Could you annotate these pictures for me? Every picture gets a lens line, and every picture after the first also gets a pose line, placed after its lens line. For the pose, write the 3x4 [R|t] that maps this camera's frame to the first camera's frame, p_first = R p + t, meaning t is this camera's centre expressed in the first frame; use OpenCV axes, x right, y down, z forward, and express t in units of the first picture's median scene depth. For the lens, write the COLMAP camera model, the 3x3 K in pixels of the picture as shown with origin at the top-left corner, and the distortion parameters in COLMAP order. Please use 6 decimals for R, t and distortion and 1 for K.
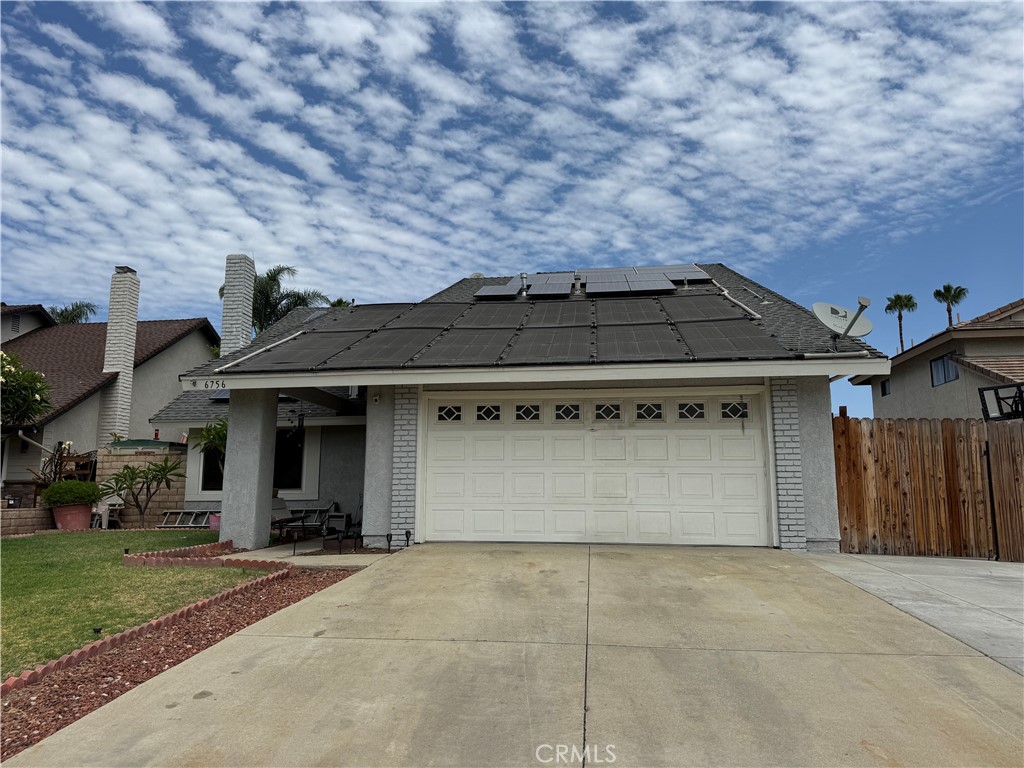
lens RADIAL K [[722.1, 0, 512.0], [0, 722.1, 384.0], [0, 0, 1]] dist [0.125145, -0.212893]
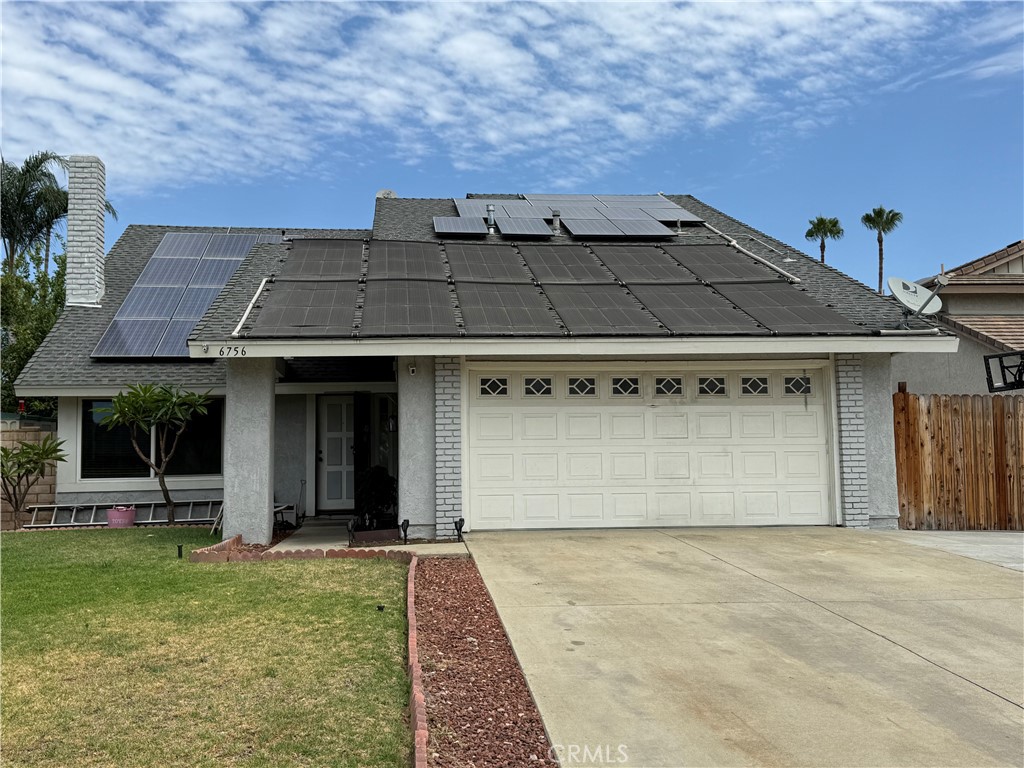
lens RADIAL K [[1071.0, 0, 512.0], [0, 1071.0, 384.0], [0, 0, 1]] dist [0.215268, -0.507082]
pose [[0.970677, 0.004865, 0.240338, -0.376255], [-0.020219, 0.997905, 0.061463, -0.042722], [-0.239535, -0.064520, 0.968741, -0.267439]]
